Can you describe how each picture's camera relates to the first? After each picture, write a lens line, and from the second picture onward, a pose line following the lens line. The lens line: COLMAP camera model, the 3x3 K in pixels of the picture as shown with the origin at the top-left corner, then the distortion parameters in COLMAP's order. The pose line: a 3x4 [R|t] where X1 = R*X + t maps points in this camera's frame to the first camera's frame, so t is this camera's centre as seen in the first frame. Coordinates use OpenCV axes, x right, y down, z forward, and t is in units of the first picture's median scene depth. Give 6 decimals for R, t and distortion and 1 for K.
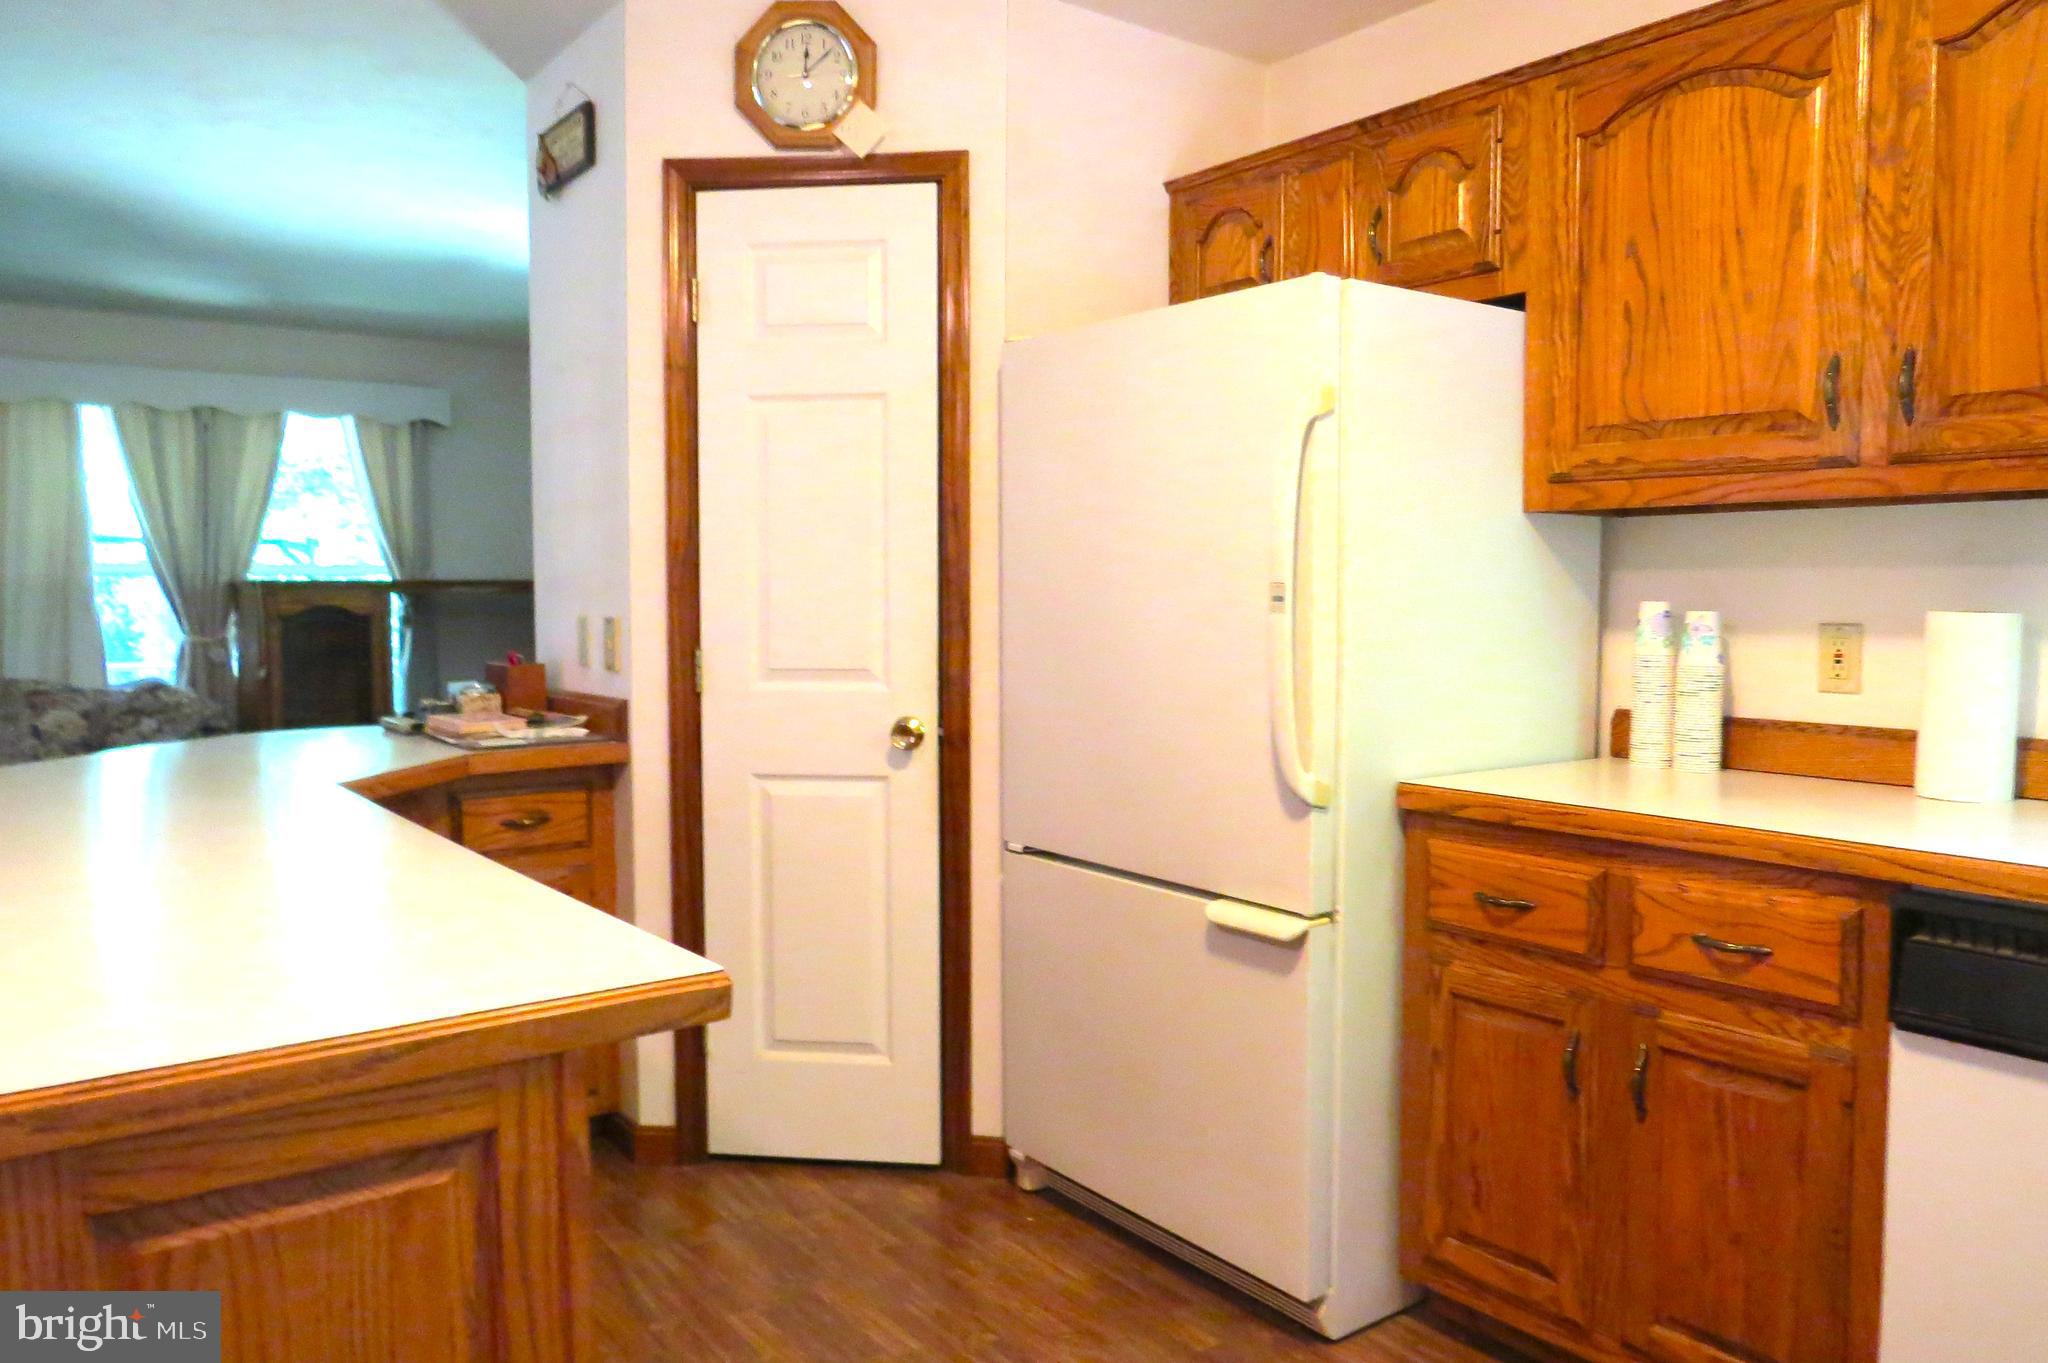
lens RADIAL K [[1493.2, 0, 984.3], [0, 1493.2, 676.6], [0, 0, 1]] dist [-0.029598, 0.009009]
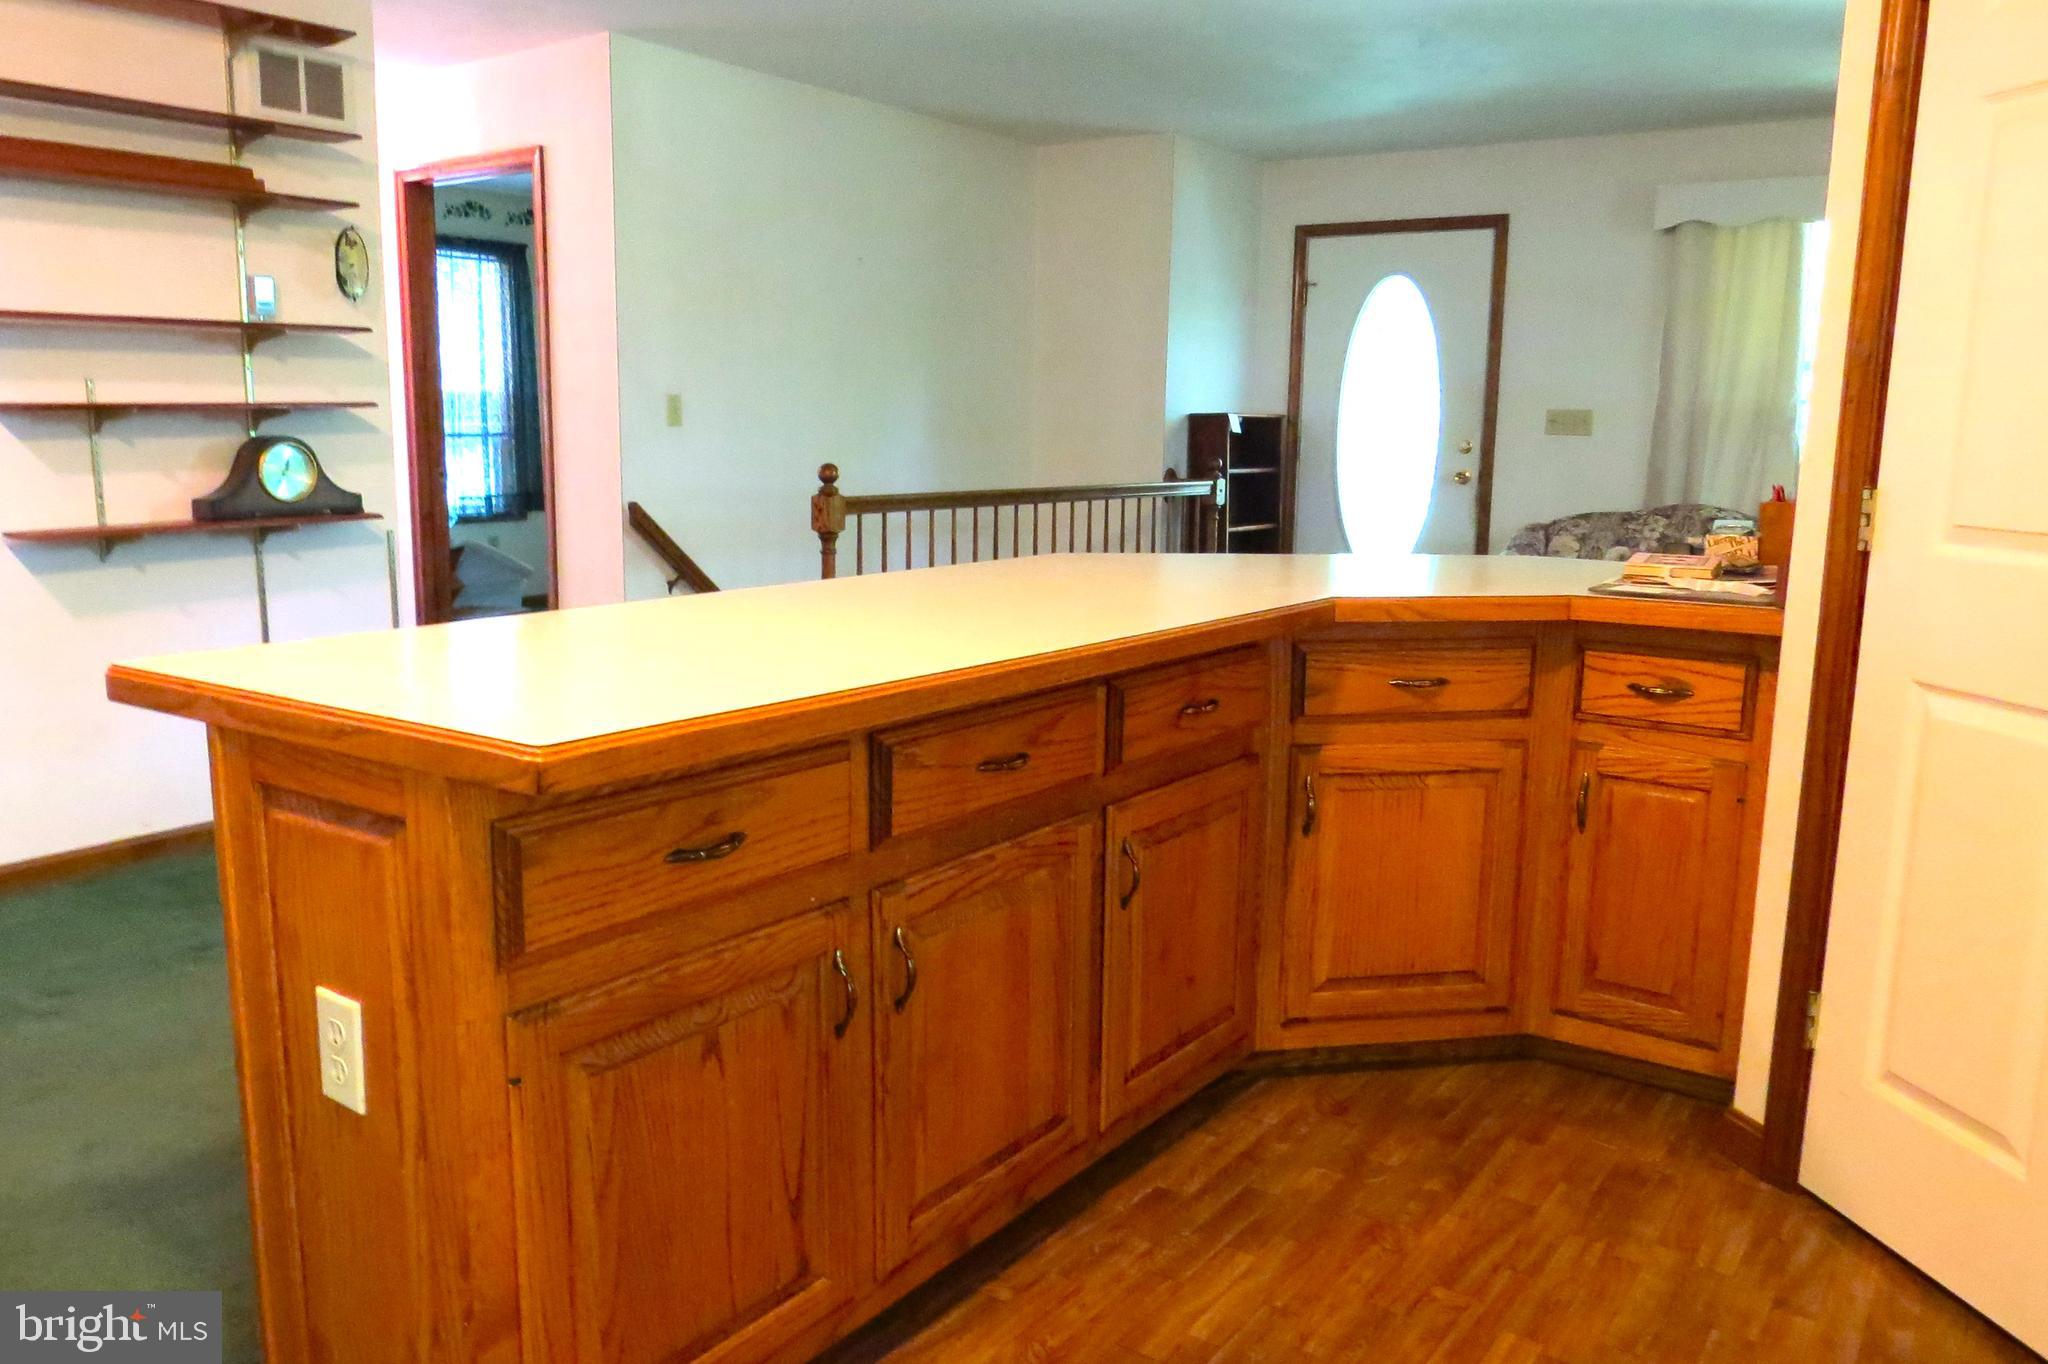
lens RADIAL K [[1543.5, 0, 1024.0], [0, 1543.5, 682.0], [0, 0, 1]] dist [-0.031416, 0.001450]
pose [[0.318007, 0.167800, -0.933121, 0.358122], [-0.070766, 0.985669, 0.153133, -0.010593], [0.945444, 0.017336, 0.325324, 0.398645]]
